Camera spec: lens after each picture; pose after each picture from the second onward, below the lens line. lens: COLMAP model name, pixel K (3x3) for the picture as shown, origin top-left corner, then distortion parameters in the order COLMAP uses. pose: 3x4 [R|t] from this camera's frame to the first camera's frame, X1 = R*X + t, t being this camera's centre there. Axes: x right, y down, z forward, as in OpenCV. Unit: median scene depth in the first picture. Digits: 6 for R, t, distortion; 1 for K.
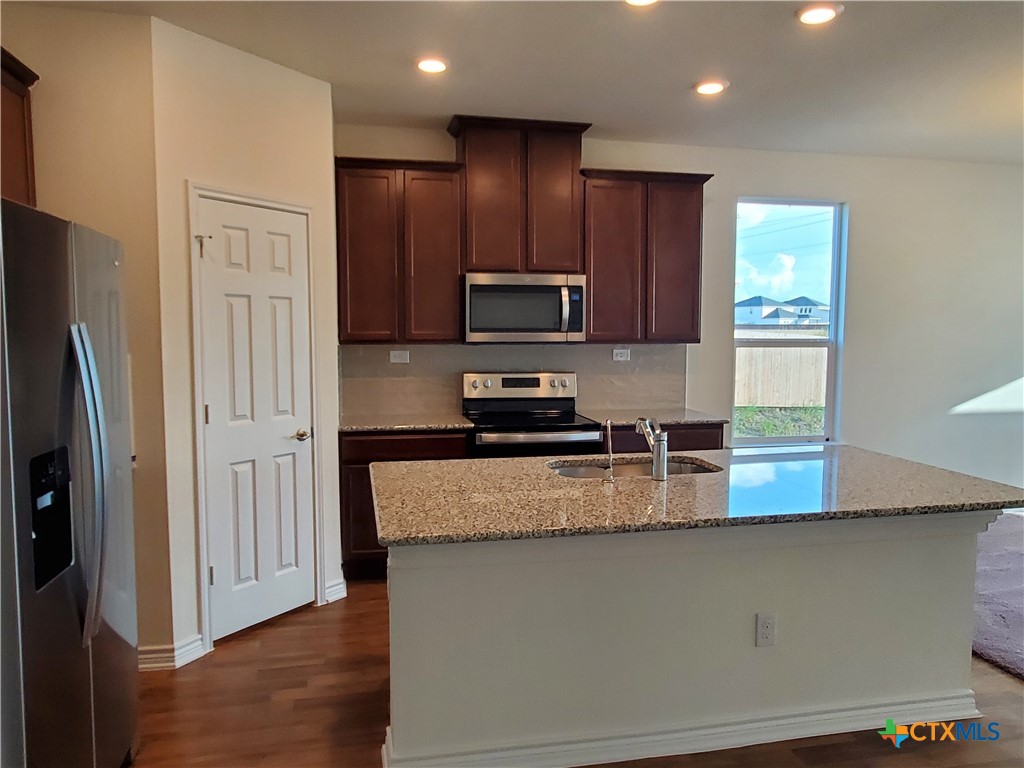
lens RADIAL K [[742.0, 0, 506.7], [0, 742.0, 384.9], [0, 0, 1]] dist [-0.007223, 0.002234]
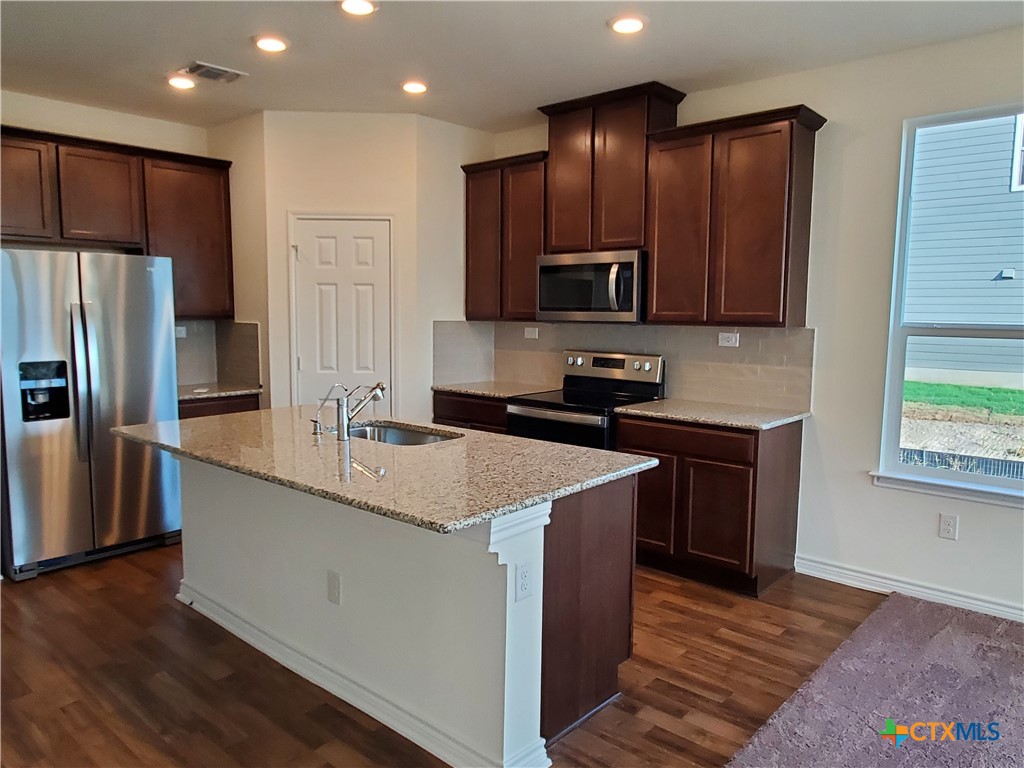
lens RADIAL K [[742.0, 0, 506.7], [0, 742.0, 384.9], [0, 0, 1]] dist [-0.007223, 0.002234]
pose [[0.585483, 0.086260, -0.806083, 0.776954], [-0.066509, 0.996082, 0.058284, -0.023676], [0.807952, 0.019488, 0.588926, 0.327889]]
